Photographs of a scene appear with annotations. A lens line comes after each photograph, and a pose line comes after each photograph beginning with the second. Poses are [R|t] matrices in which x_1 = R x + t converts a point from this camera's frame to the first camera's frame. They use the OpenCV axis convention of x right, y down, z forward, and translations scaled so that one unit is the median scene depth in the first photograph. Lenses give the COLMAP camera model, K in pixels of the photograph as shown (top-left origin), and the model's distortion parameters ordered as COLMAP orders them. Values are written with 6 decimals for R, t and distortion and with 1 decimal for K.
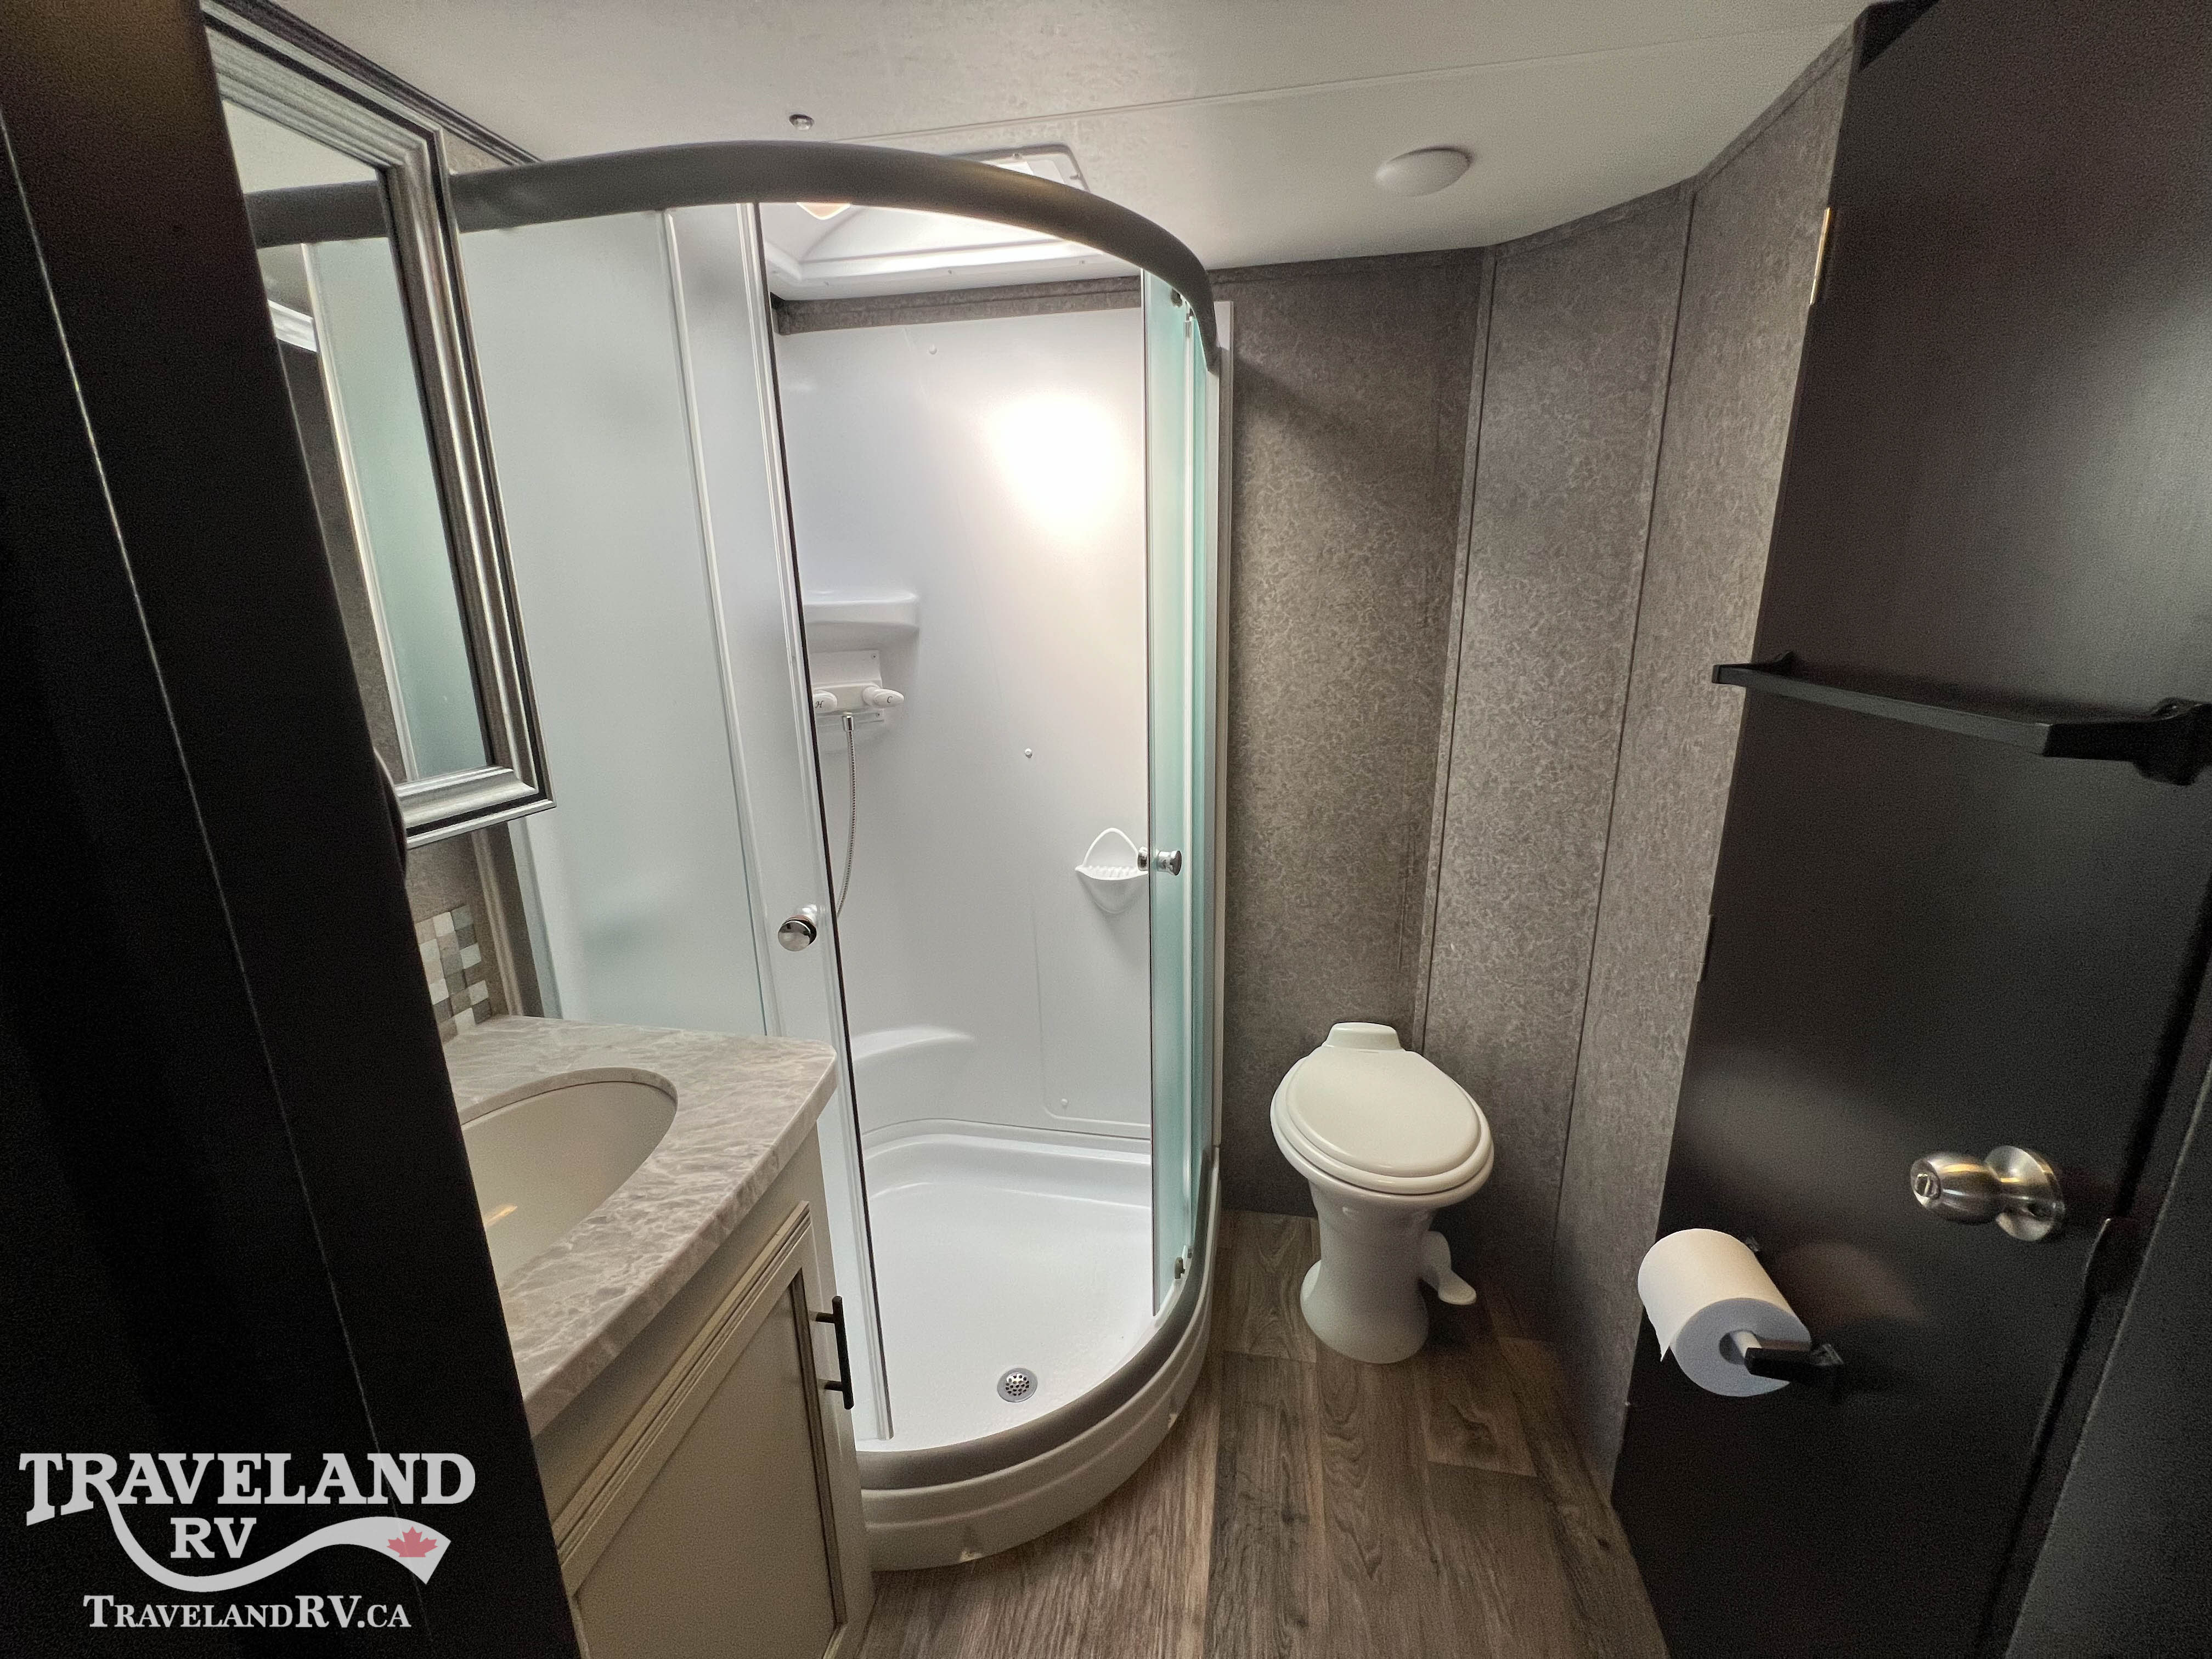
lens RADIAL K [[889.0, 0, 1107.5], [0, 889.0, 828.7], [0, 0, 1]] dist [-0.000530, 0.000415]
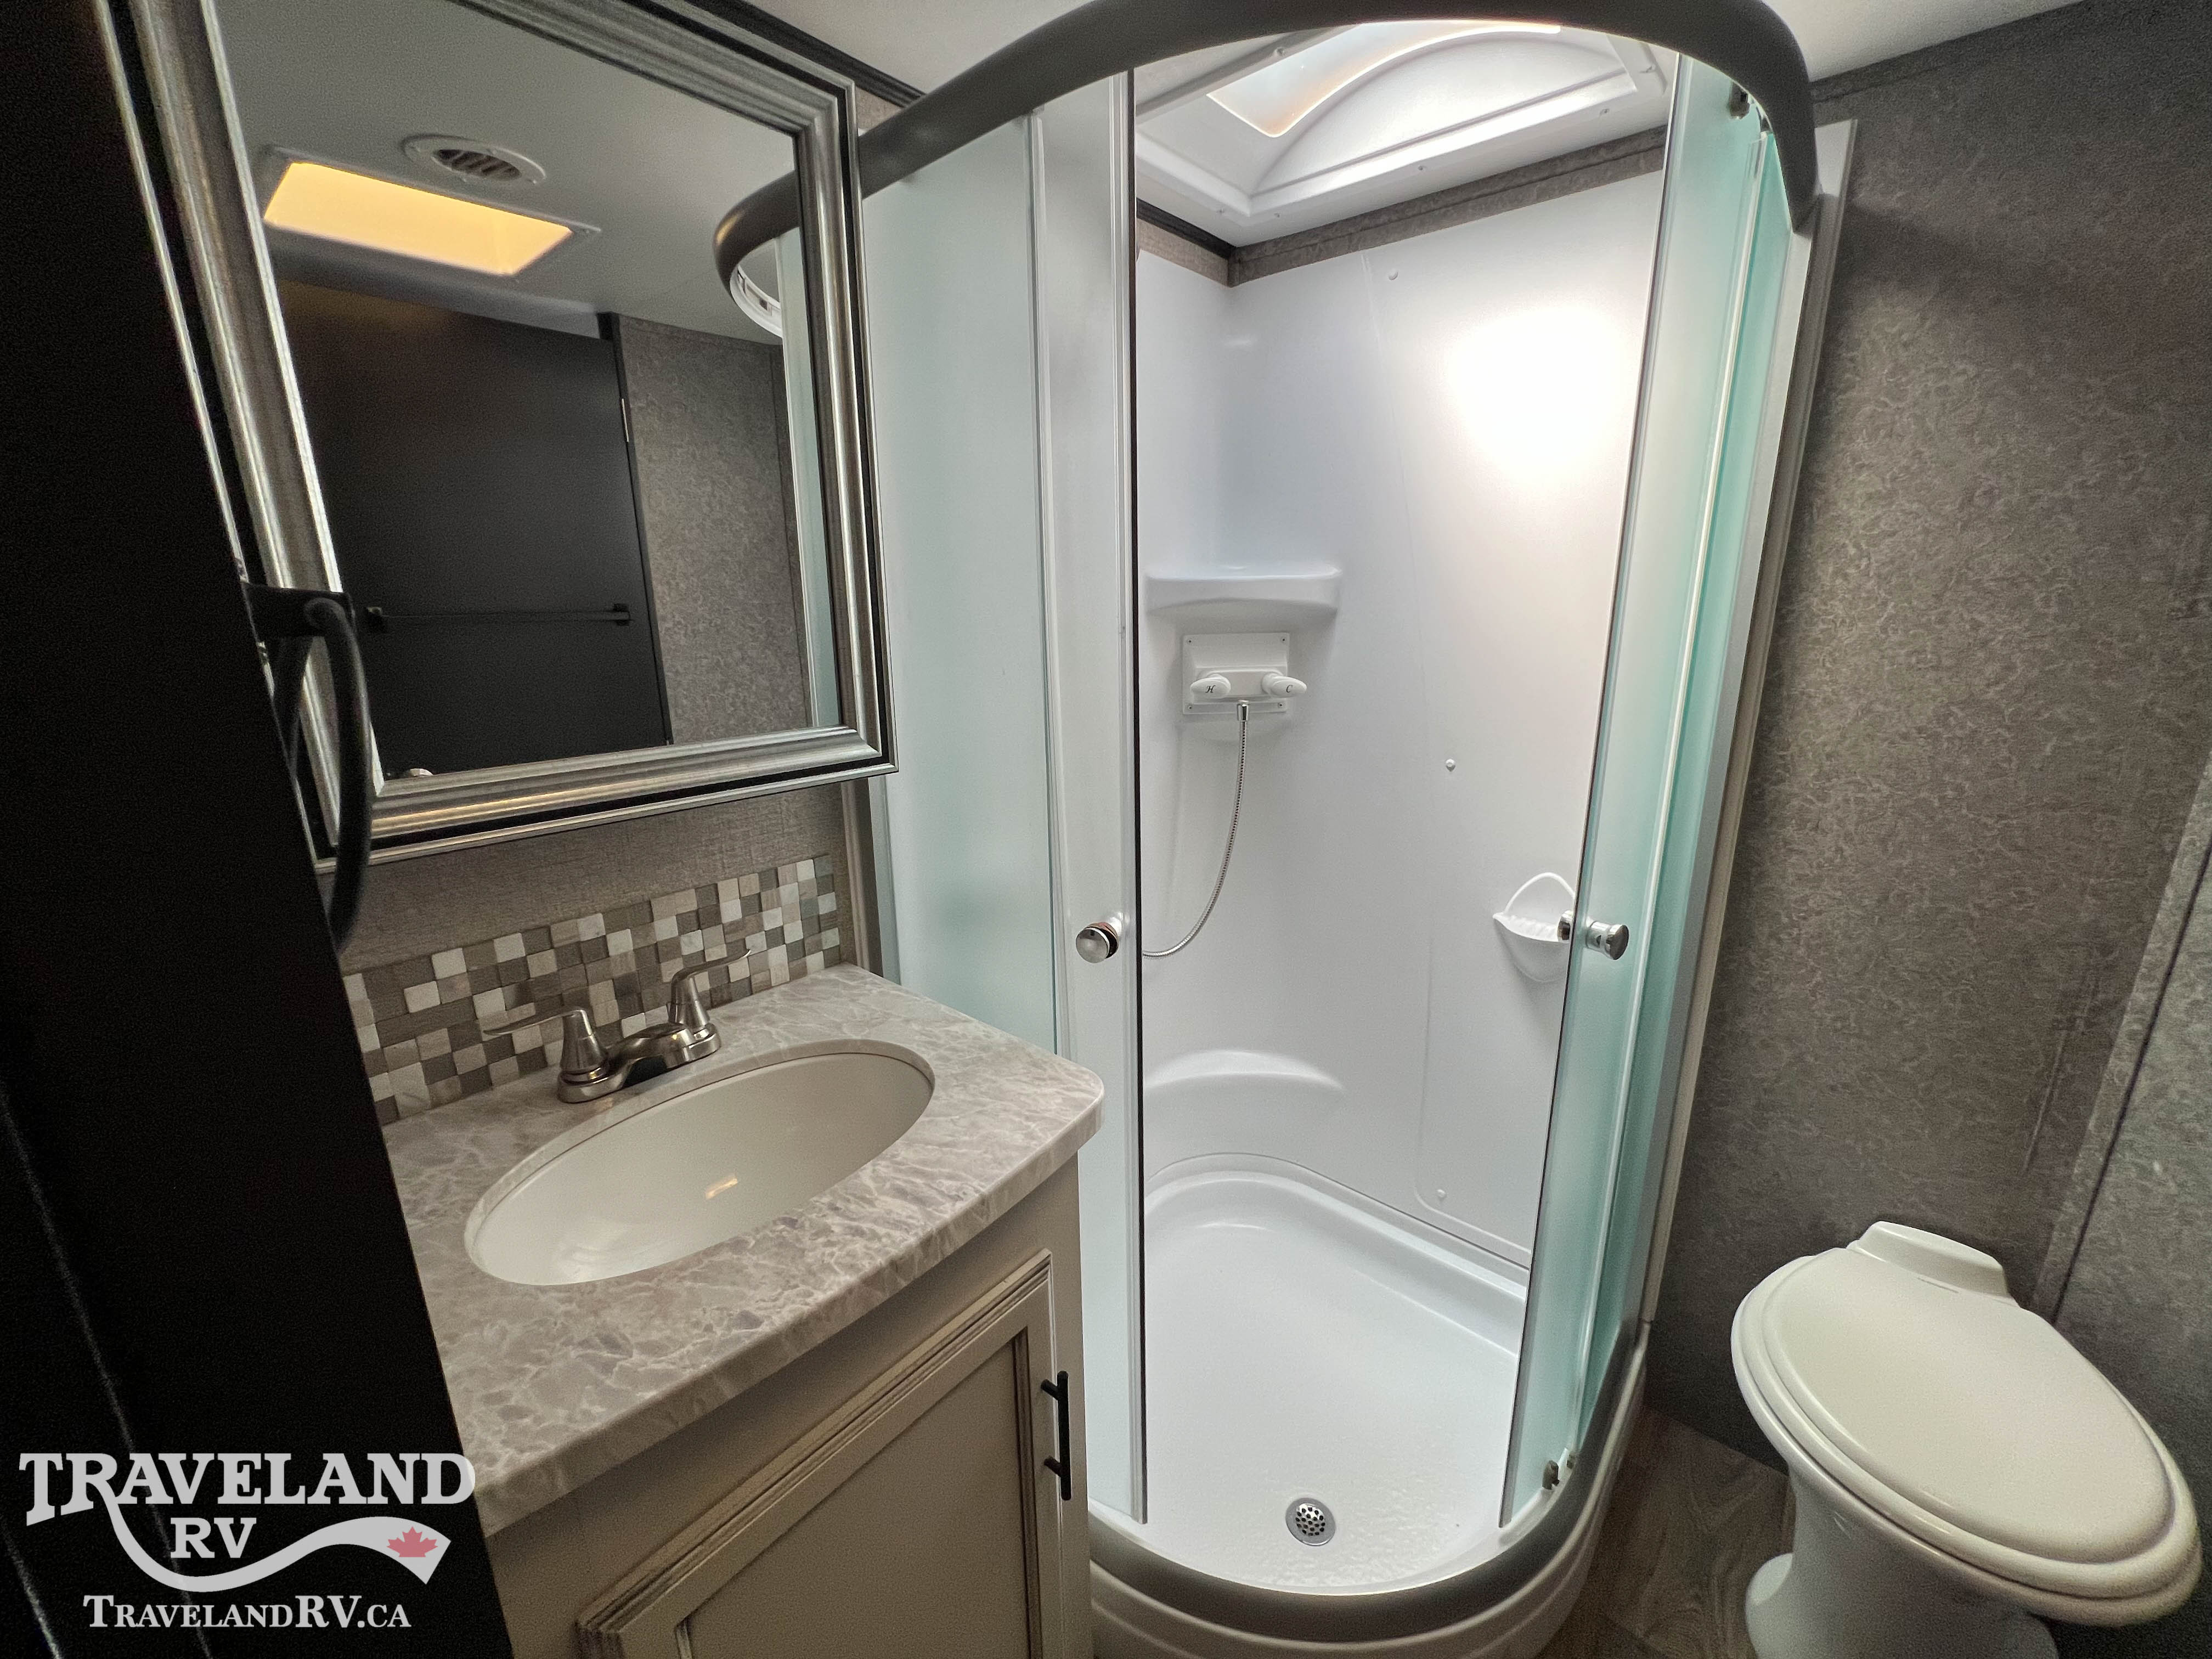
lens RADIAL K [[891.1, 0, 1109.5], [0, 891.1, 828.3], [0, 0, 1]] dist [-0.002286, 0.000886]
pose [[0.863859, 0.134428, -0.485465, 0.051593], [-0.132000, 0.990467, 0.039378, -0.021438], [0.486131, 0.030065, 0.873369, 0.161262]]
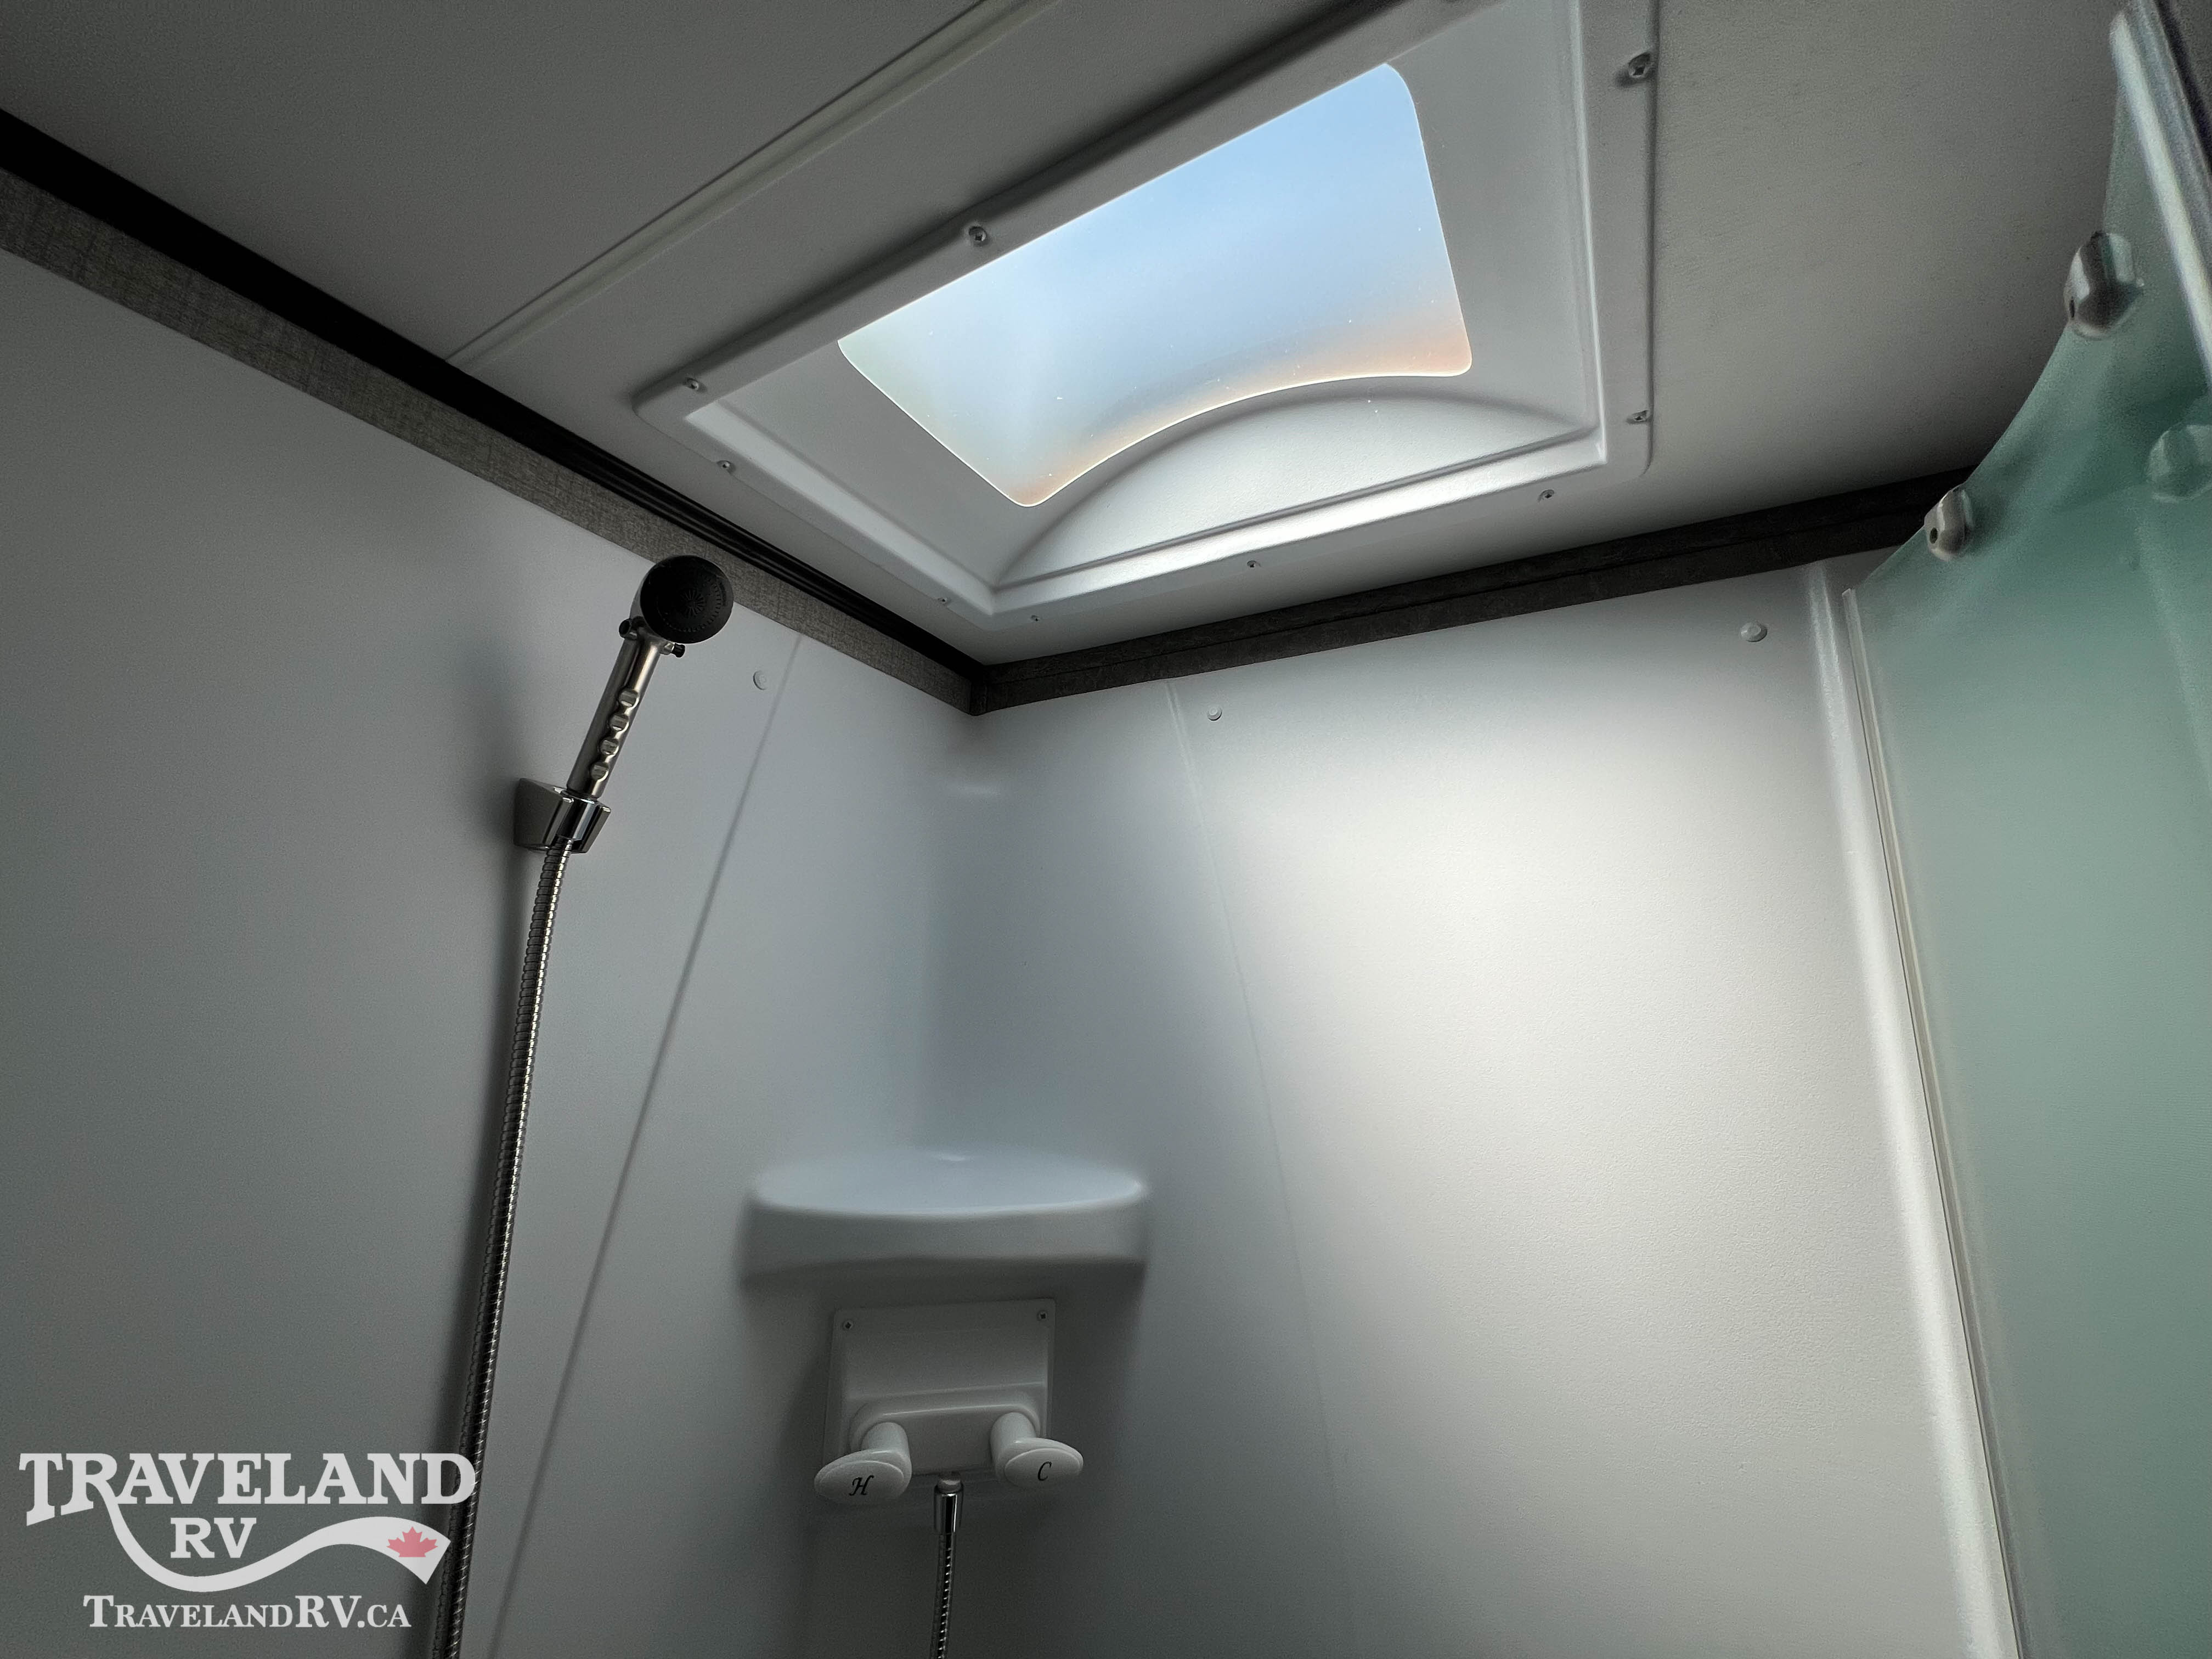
lens RADIAL K [[891.1, 0, 1109.5], [0, 891.1, 828.3], [0, 0, 1]] dist [-0.002286, 0.000886]
pose [[0.941590, -0.028307, -0.335570, -0.084144], [-0.129852, 0.888887, -0.439338, -0.249447], [0.310720, 0.457251, 0.833291, 0.598077]]
